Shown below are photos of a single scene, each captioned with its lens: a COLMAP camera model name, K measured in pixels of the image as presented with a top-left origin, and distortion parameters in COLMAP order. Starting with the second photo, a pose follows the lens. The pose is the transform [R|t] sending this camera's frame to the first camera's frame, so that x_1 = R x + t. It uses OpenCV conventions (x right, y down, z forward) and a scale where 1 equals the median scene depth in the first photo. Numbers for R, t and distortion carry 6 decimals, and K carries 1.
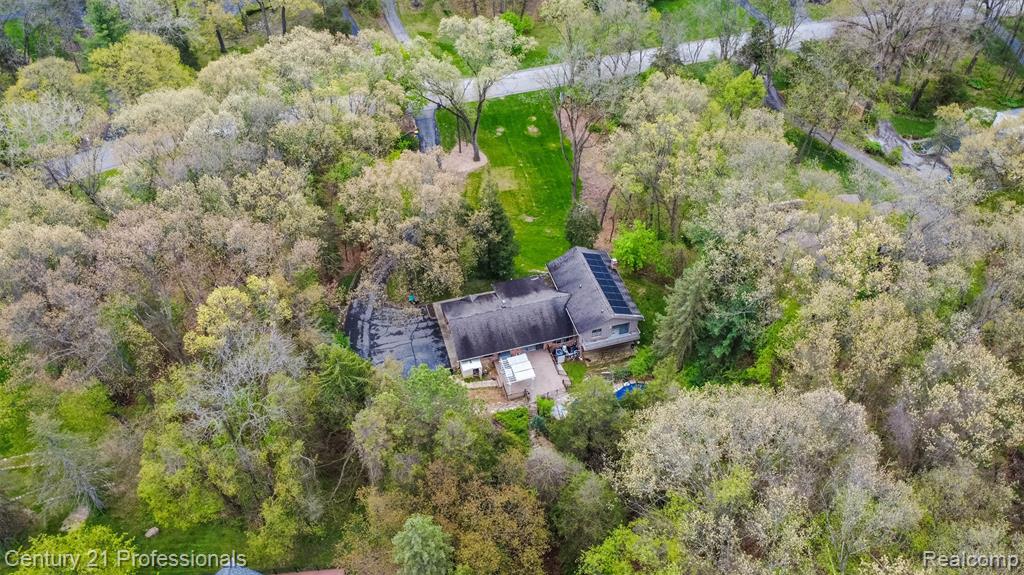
lens RADIAL K [[784.6, 0, 513.2], [0, 784.6, 285.9], [0, 0, 1]] dist [0.007145, -0.002911]
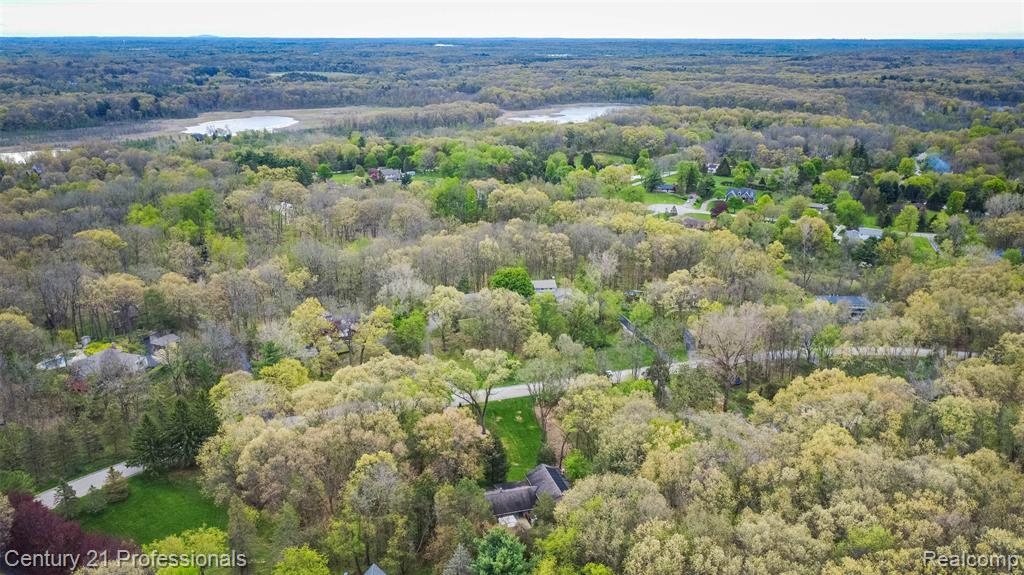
lens RADIAL K [[784.6, 0, 511.9], [0, 784.6, 287.4], [0, 0, 1]] dist [0.007145, -0.002911]
pose [[0.999989, -0.001786, 0.004417, 0.004933], [0.003562, 0.895983, -0.444075, 0.350270], [-0.003164, 0.444085, 0.895979, -0.704756]]
